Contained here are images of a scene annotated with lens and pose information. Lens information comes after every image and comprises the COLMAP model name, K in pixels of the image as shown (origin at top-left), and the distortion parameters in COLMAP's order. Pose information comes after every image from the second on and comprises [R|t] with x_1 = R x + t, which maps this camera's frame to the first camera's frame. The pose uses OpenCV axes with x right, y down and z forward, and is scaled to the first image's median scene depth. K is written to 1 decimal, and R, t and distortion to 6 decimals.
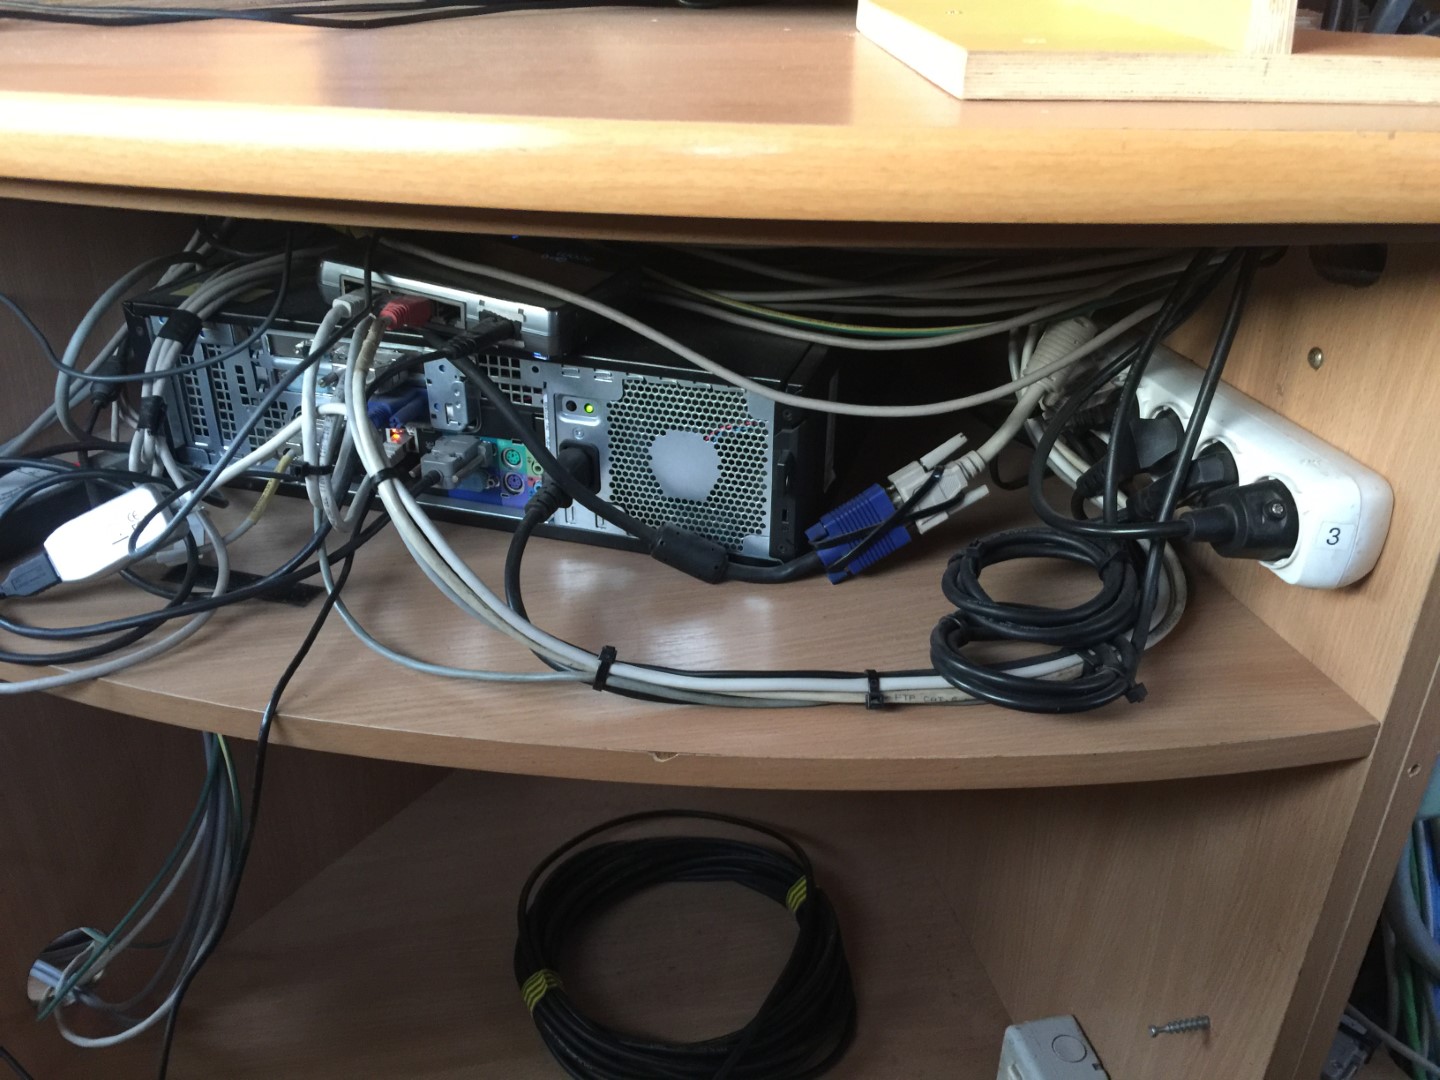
lens RADIAL K [[1254.3, 0, 720.0], [0, 1254.3, 540.0], [0, 0, 1]] dist [-0.007540, -0.005479]
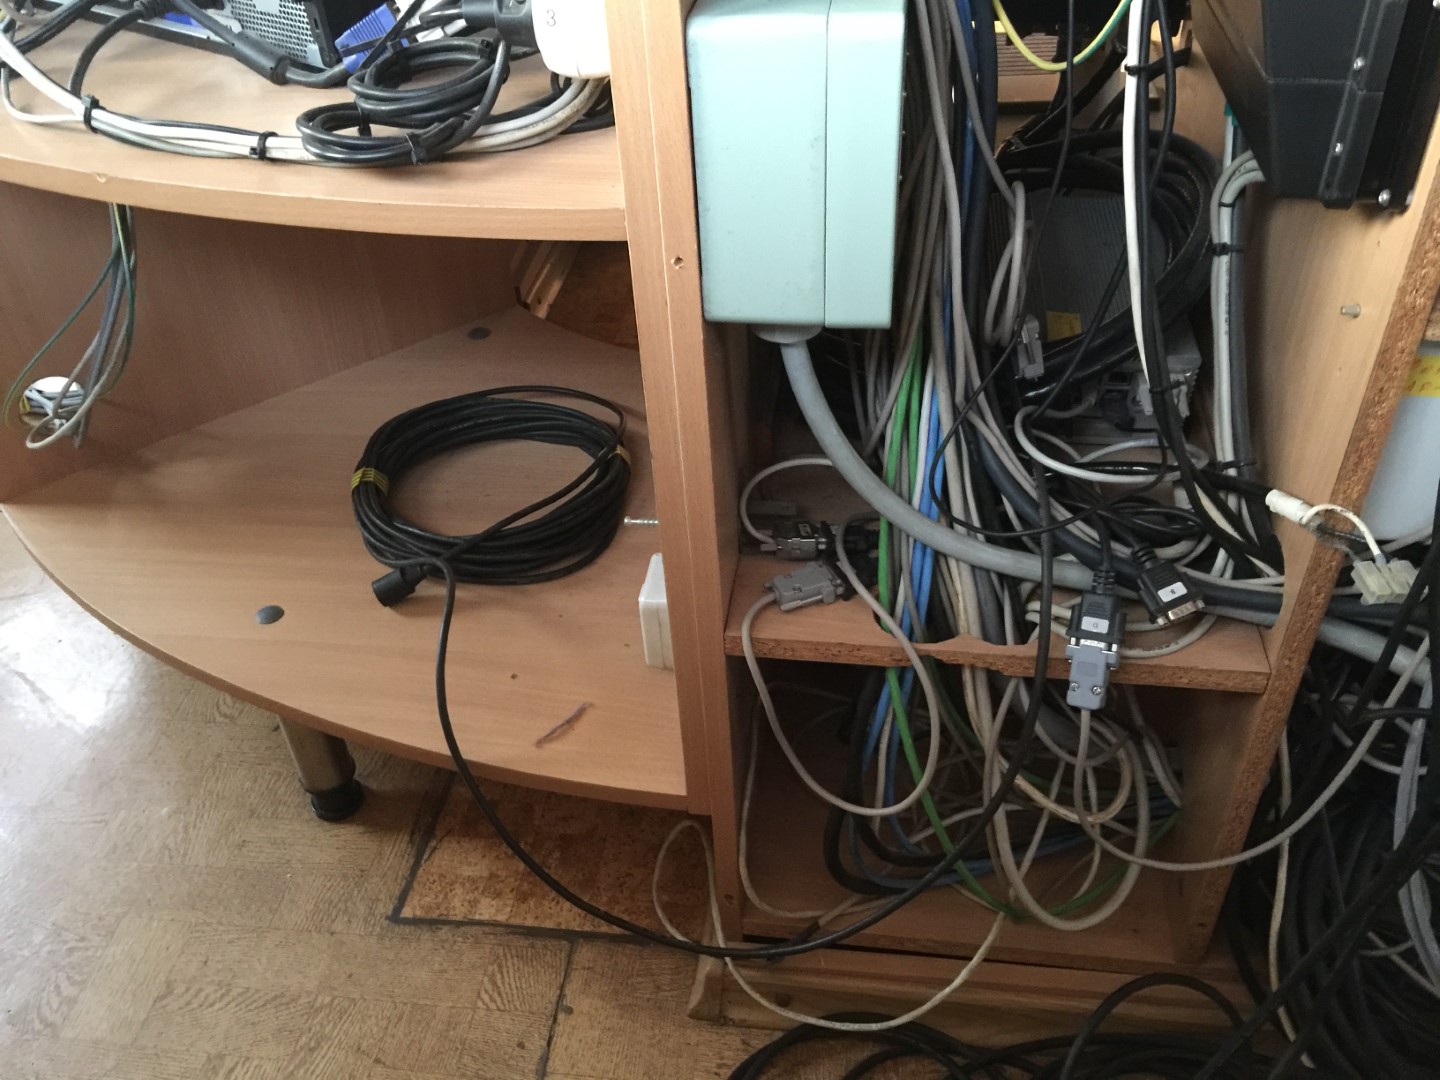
lens RADIAL K [[1254.3, 0, 720.0], [0, 1254.3, 540.0], [0, 0, 1]] dist [-0.007540, -0.005479]
pose [[0.925136, 0.178490, -0.335059, 0.884911], [-0.110418, 0.970934, 0.212354, 0.159461], [0.363223, -0.159460, 0.917955, -0.027513]]
